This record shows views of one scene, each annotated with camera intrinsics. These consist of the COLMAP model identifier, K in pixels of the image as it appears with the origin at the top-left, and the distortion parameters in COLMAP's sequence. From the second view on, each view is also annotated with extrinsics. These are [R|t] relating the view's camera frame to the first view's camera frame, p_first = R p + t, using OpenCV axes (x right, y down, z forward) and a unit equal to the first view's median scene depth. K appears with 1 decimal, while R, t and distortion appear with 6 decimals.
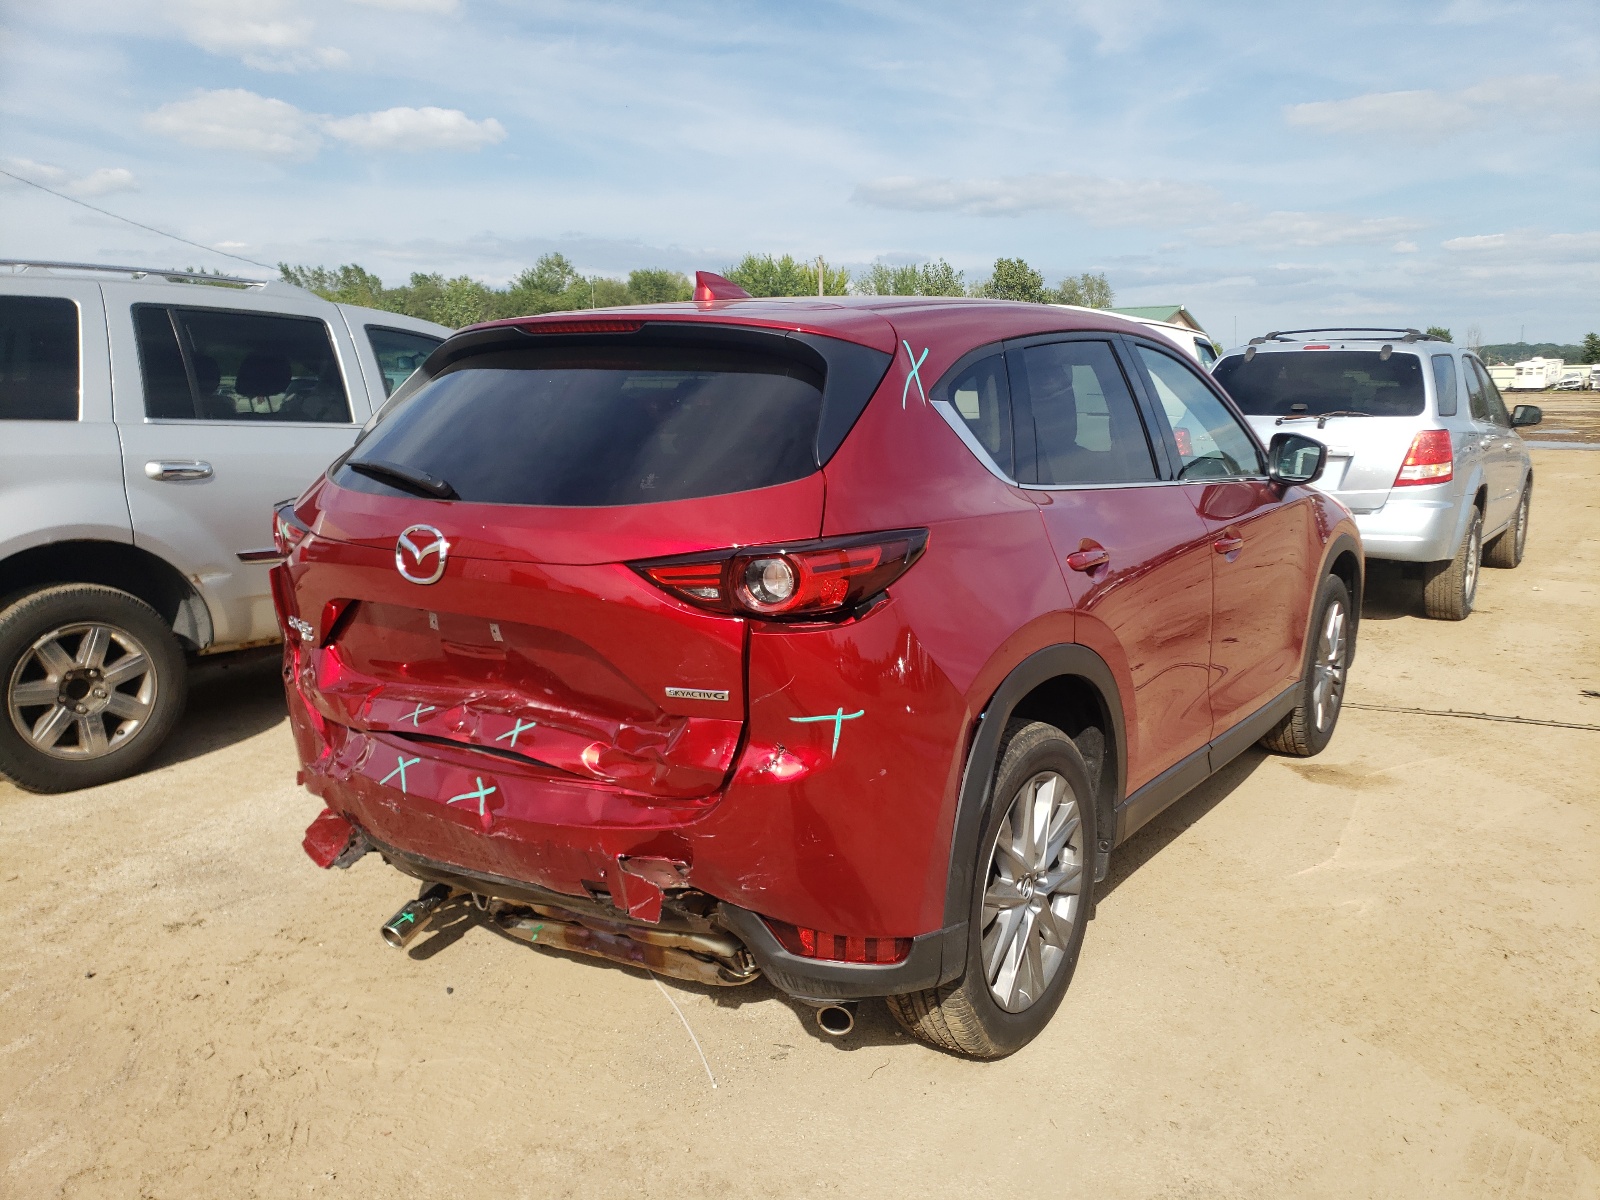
lens RADIAL K [[1172.2, 0, 800.0], [0, 1172.2, 600.0], [0, 0, 1]] dist [0.007219, 0.005115]
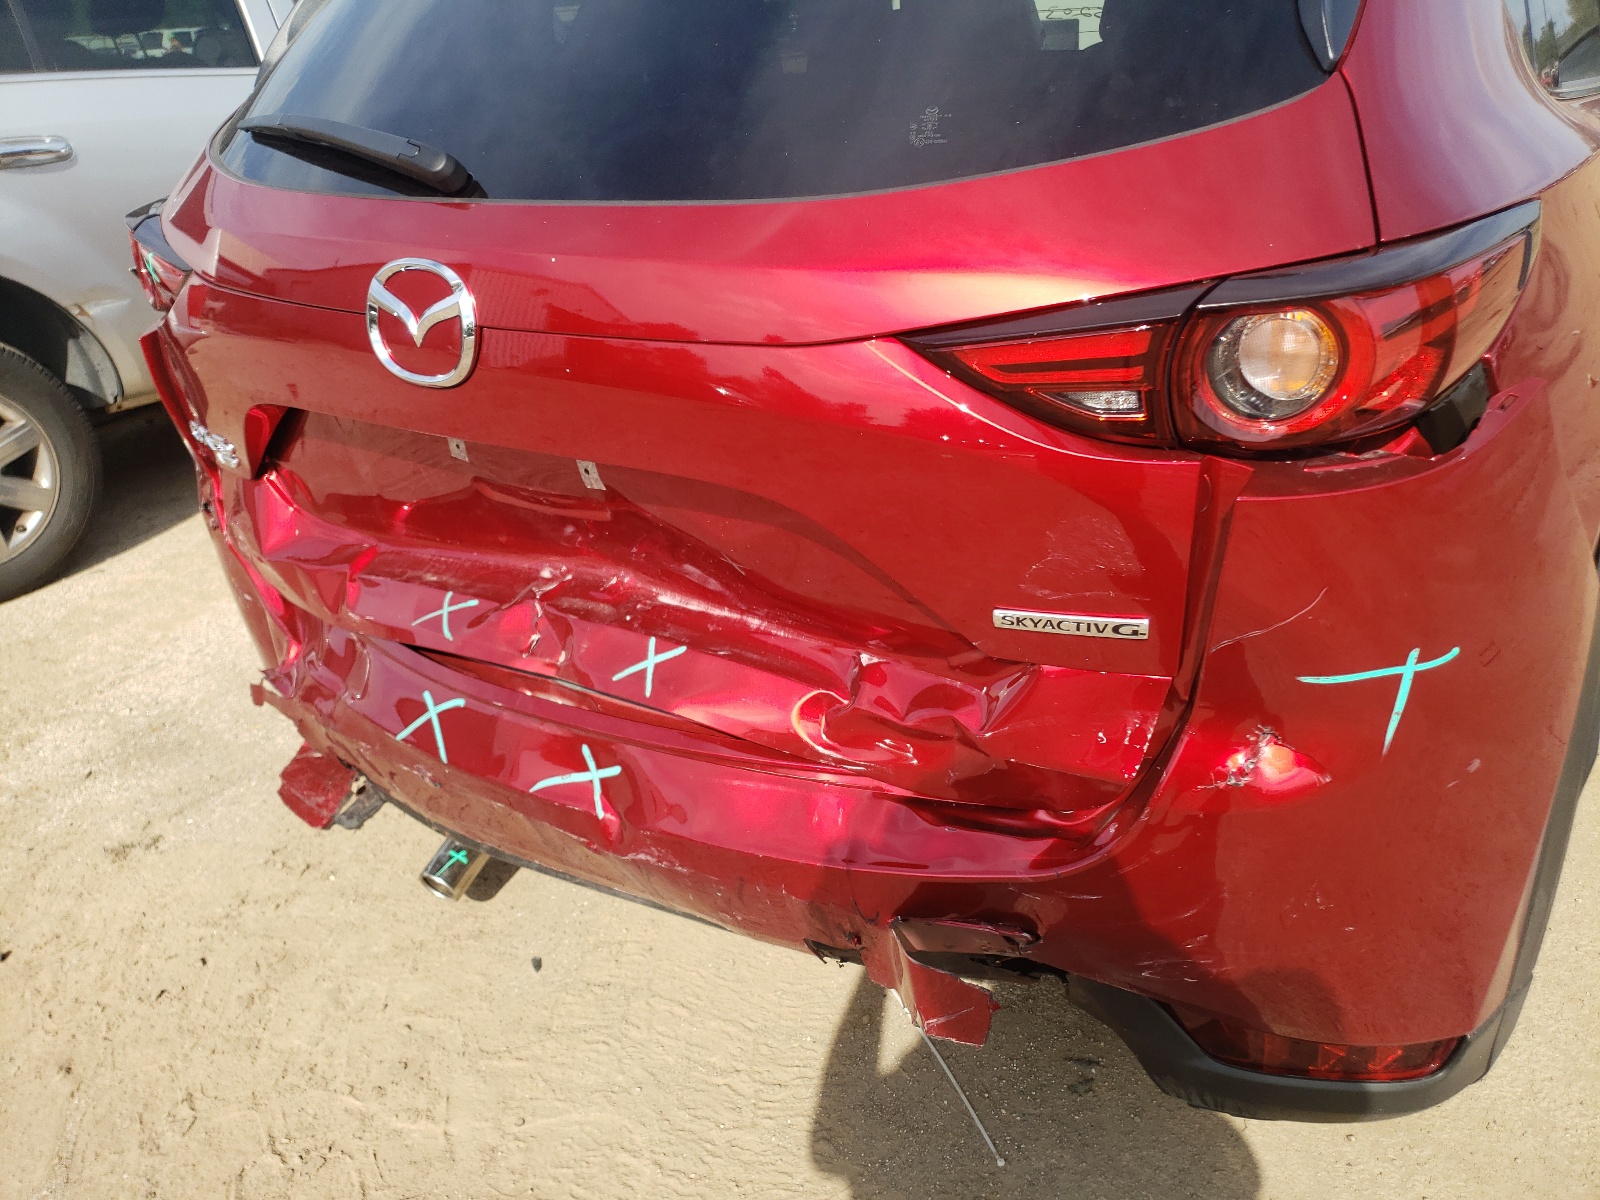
lens RADIAL K [[1225.4, 0, 782.9], [0, 1225.4, 601.7], [0, 0, 1]] dist [0.006856, -0.003940]
pose [[0.998567, -0.050773, -0.016940, -0.145722], [0.053460, 0.961592, 0.269225, -0.047015], [0.002620, -0.269745, 0.962928, 0.412620]]
